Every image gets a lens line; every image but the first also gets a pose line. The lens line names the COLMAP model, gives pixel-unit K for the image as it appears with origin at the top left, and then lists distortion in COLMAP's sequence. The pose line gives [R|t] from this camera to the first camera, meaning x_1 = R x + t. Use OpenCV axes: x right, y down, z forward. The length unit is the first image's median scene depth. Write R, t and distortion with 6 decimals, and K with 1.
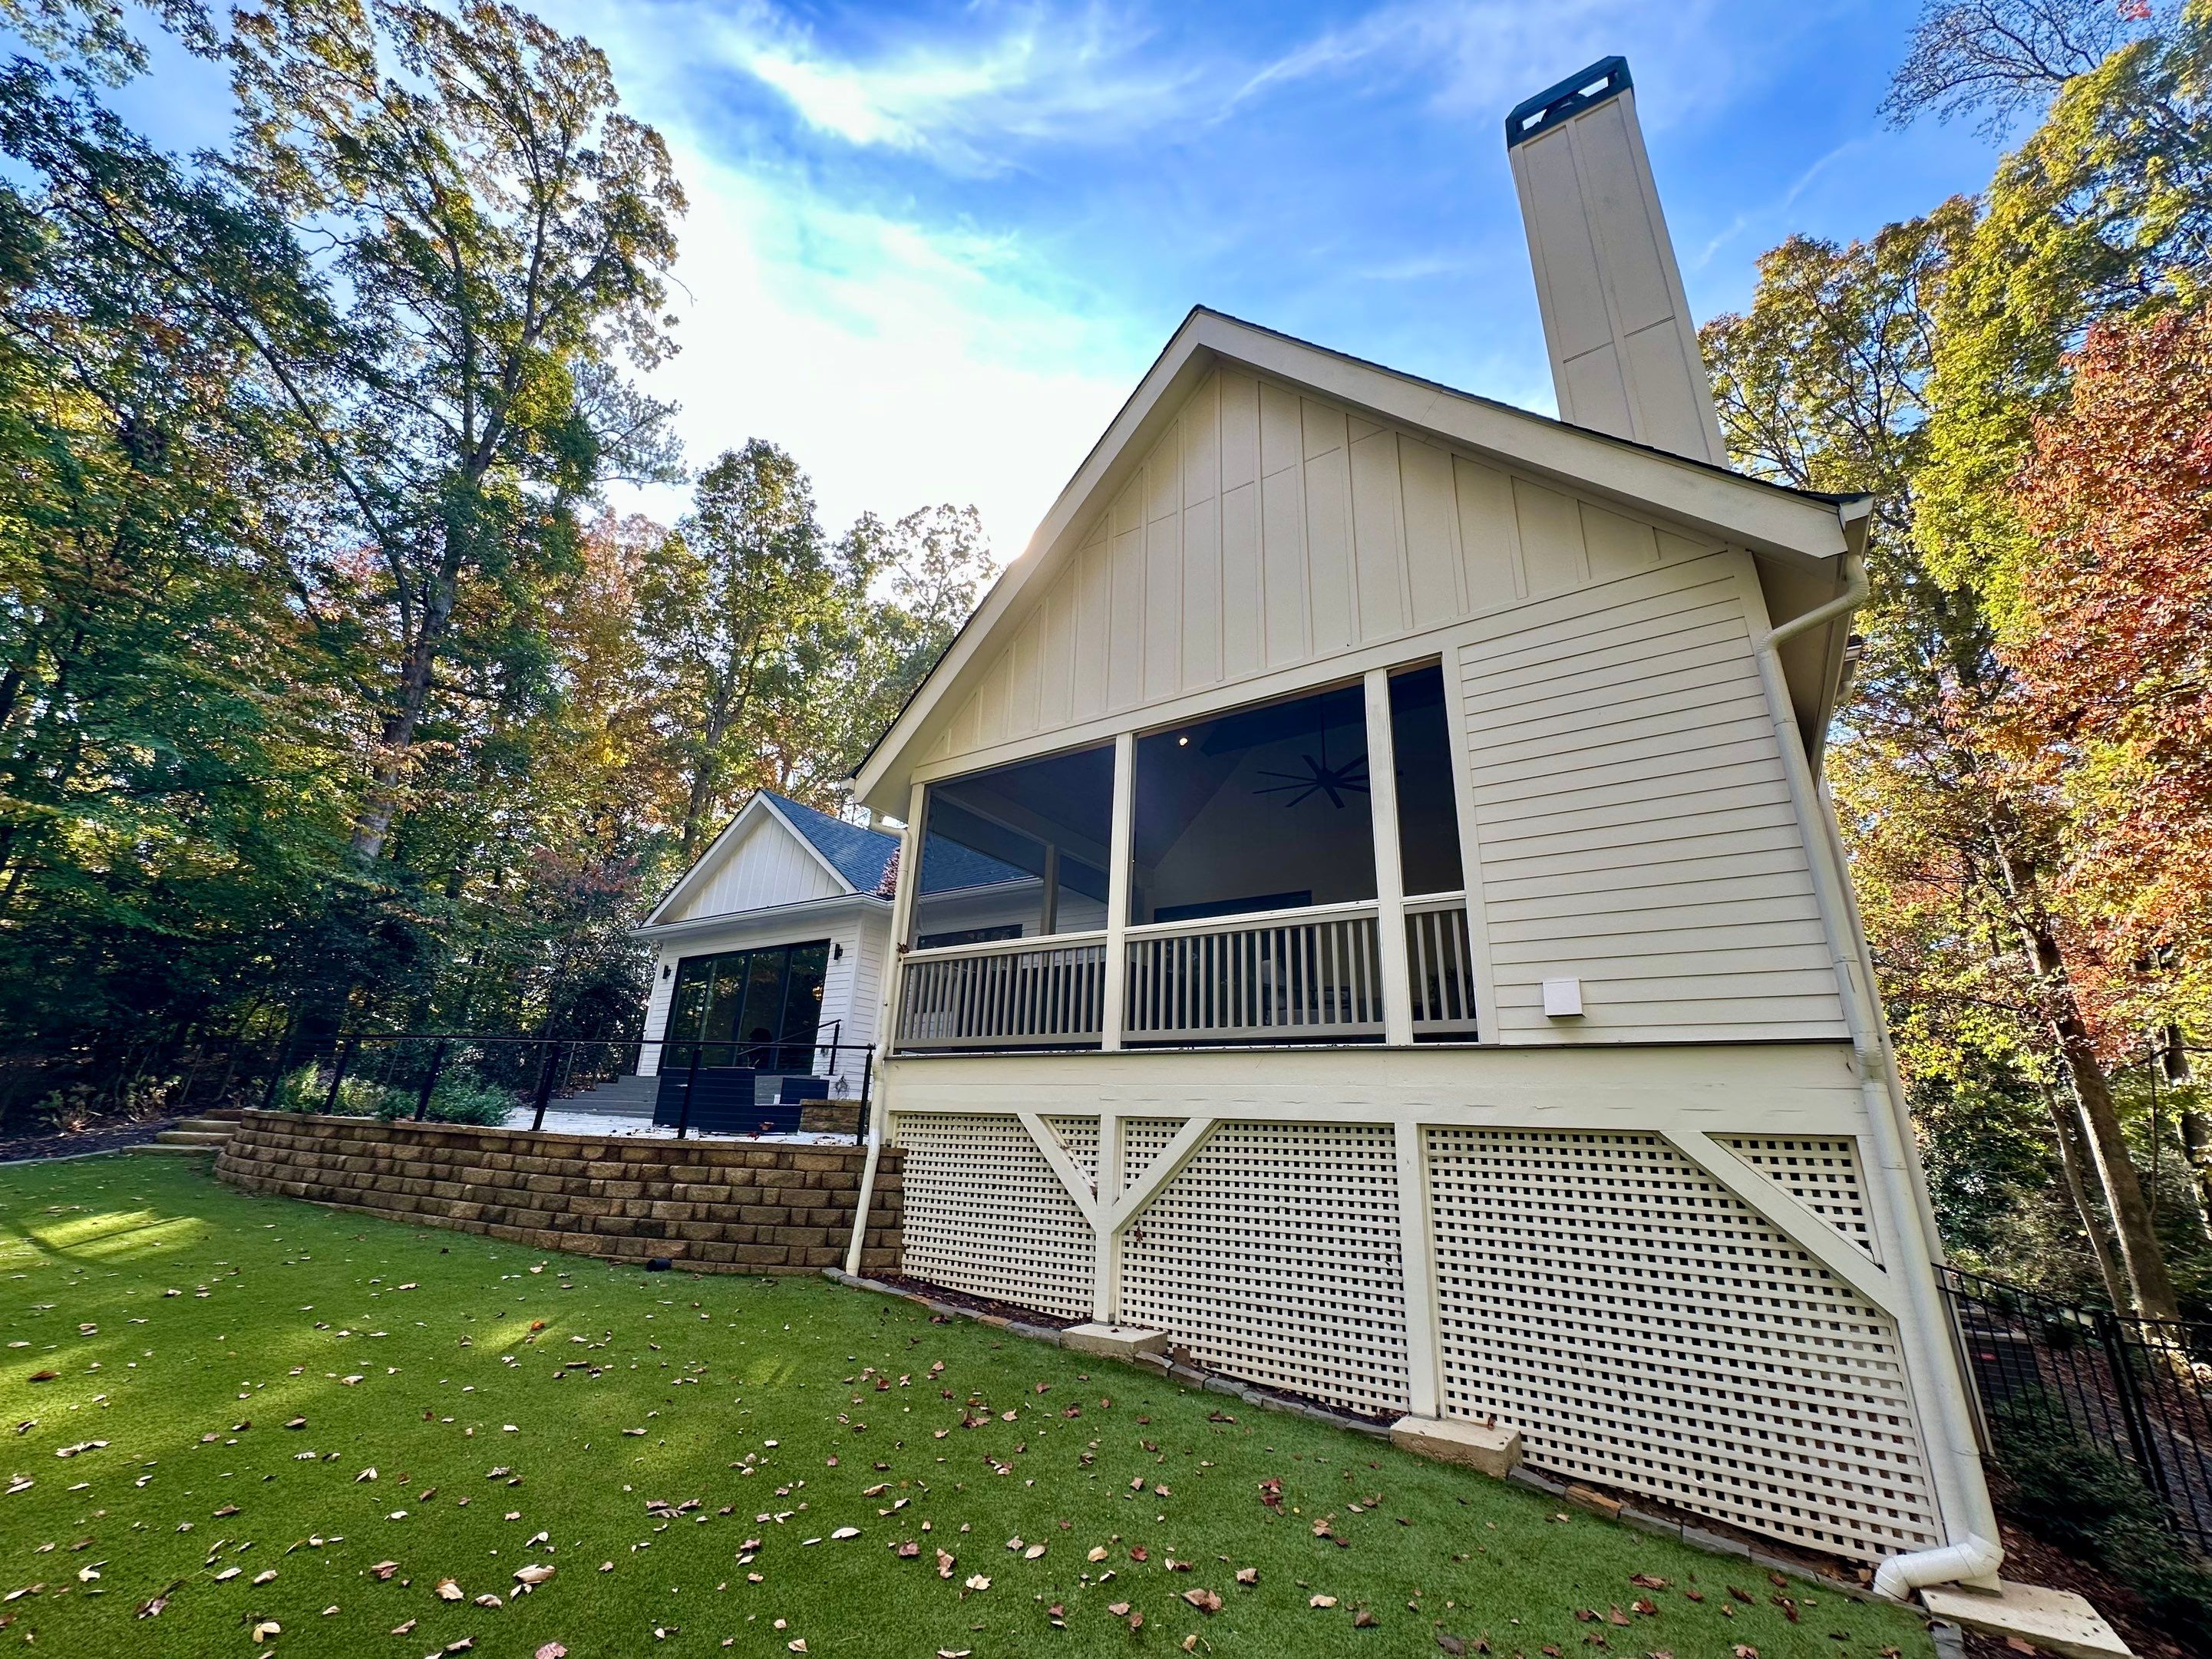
lens RADIAL K [[893.9, 0, 1106.0], [0, 893.9, 829.5], [0, 0, 1]] dist [0.002796, 0.000501]
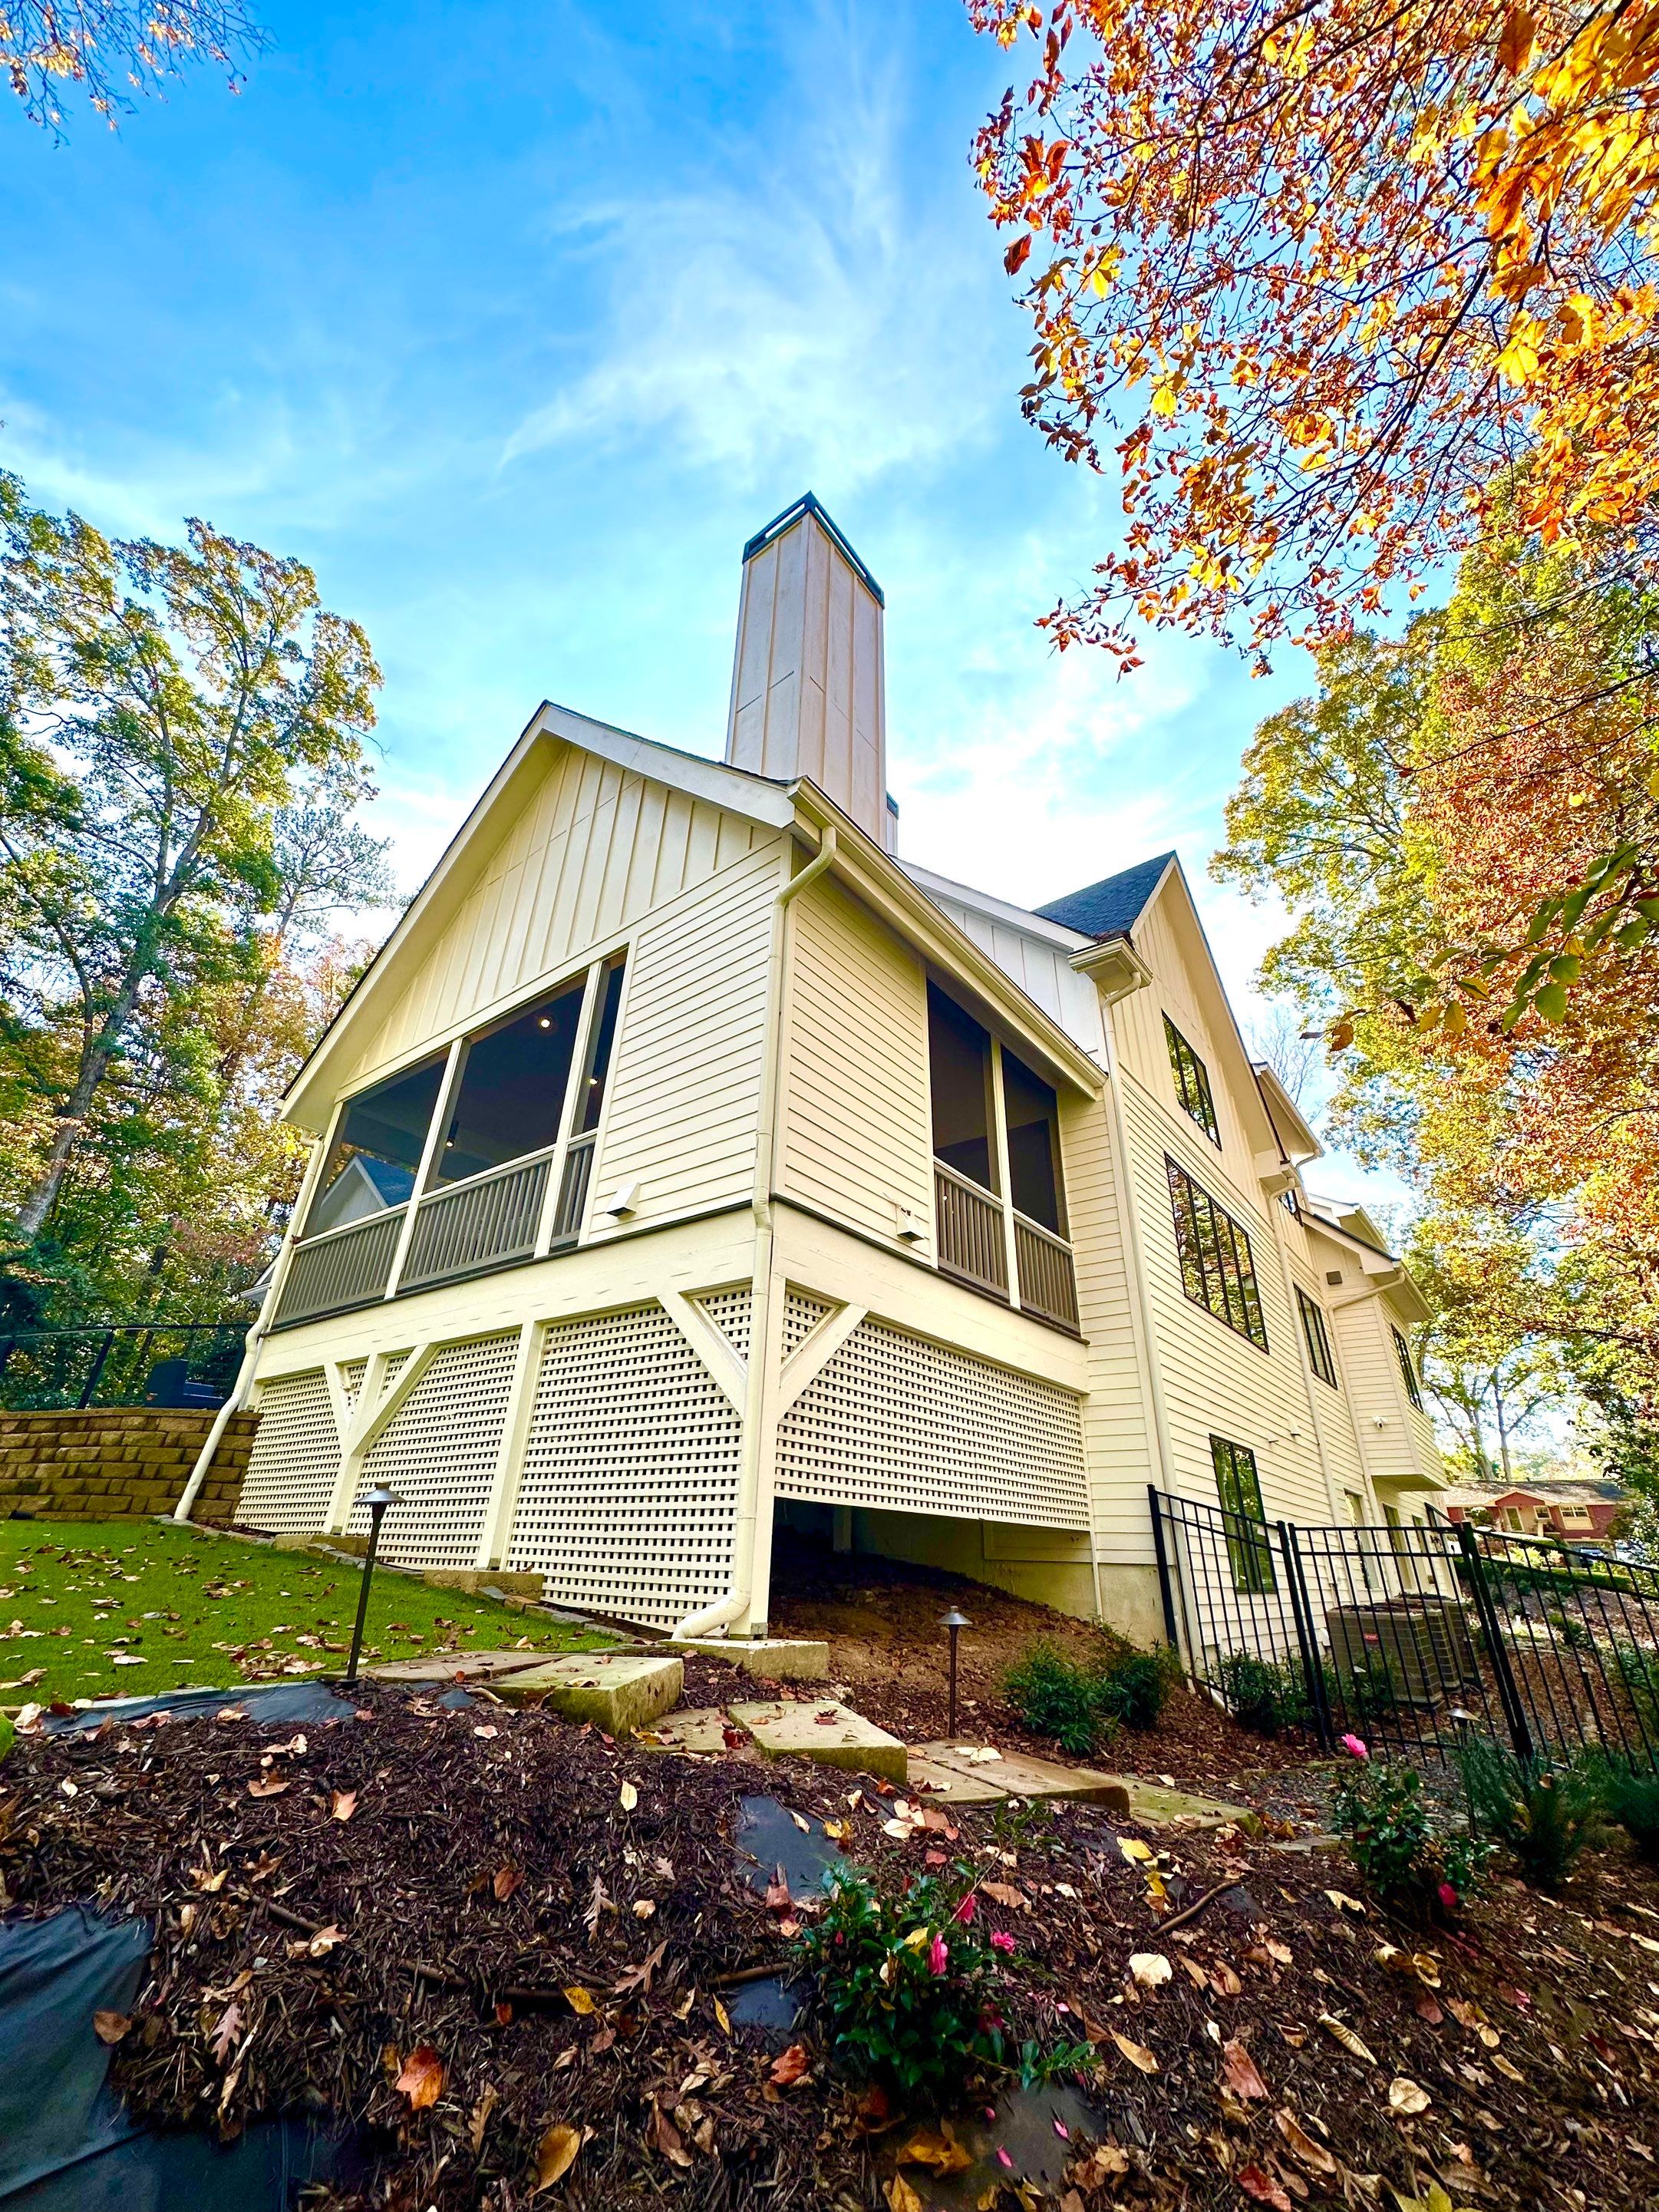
lens RADIAL K [[876.3, 0, 829.5], [0, 876.3, 1106.0], [0, 0, 1]] dist [-0.002619, 0.000430]
pose [[0.998094, -0.039192, -0.047677, 0.559965], [0.031922, 0.988963, -0.144683, 0.162173], [0.052821, 0.142885, 0.988329, -0.098545]]
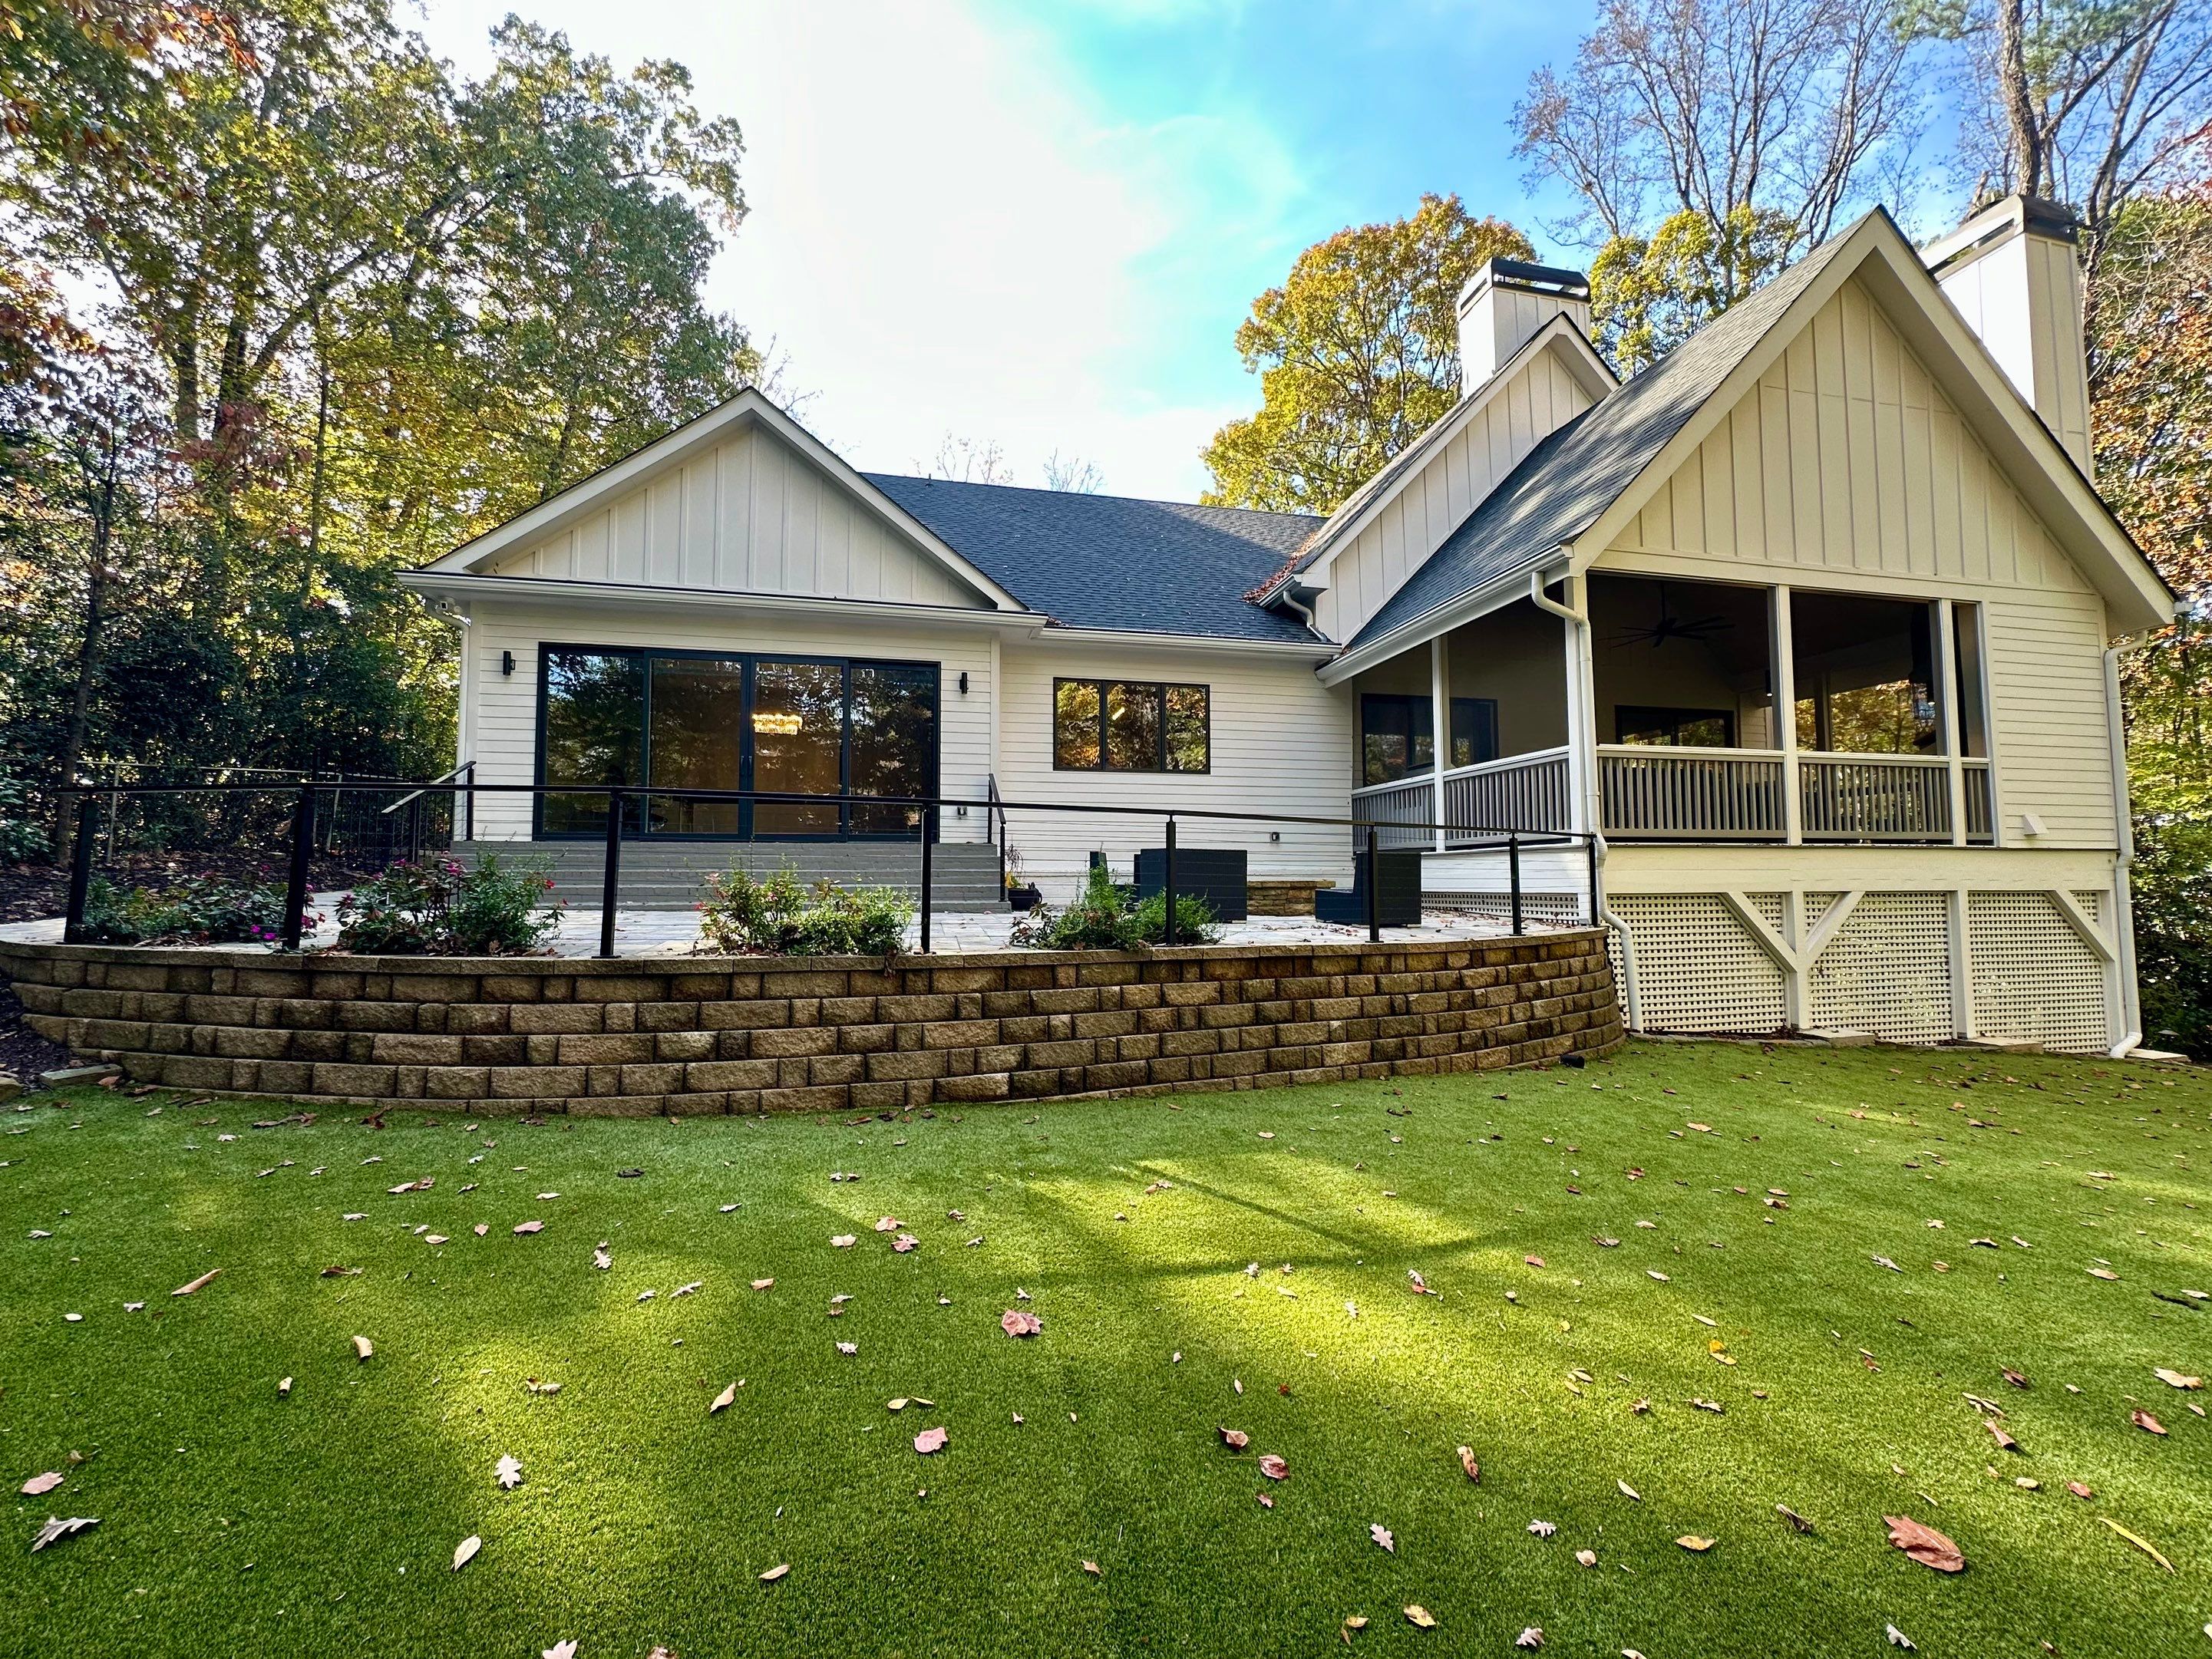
lens RADIAL K [[876.3, 0, 1106.0], [0, 876.3, 829.5], [0, 0, 1]] dist [-0.002619, 0.000430]
pose [[0.682963, 0.000179, 0.730453, -1.441232], [-0.208758, 0.958339, 0.194950, 0.165219], [-0.699987, -0.285632, 0.654547, 0.771494]]
